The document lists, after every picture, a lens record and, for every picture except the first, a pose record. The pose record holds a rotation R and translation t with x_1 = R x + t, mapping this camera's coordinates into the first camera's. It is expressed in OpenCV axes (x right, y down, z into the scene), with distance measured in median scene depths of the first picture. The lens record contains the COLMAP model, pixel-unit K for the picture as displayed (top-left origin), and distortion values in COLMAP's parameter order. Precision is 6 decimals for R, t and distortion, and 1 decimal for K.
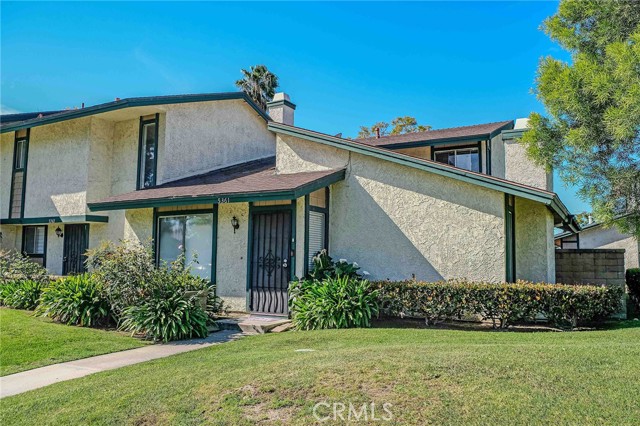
lens RADIAL K [[493.7, 0, 320.2], [0, 493.7, 211.1], [0, 0, 1]] dist [-0.051208, 0.002808]
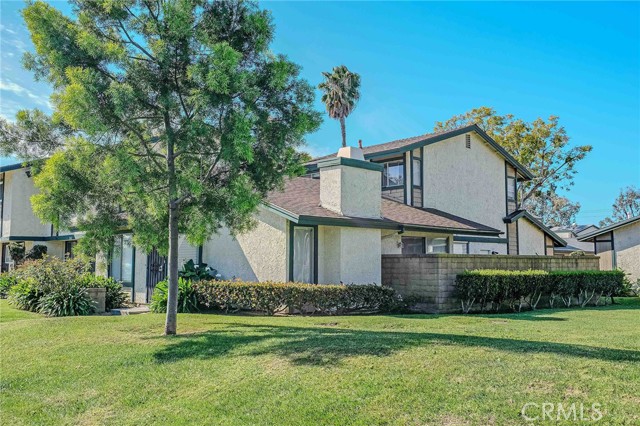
lens RADIAL K [[543.8, 0, 320.1], [0, 543.8, 215.4], [0, 0, 1]] dist [-0.019489, -0.000651]
pose [[0.954945, -0.036136, -0.294575, 0.482186], [0.040189, 0.999162, 0.007714, -0.022560], [0.294050, -0.019205, 0.955597, -0.196238]]
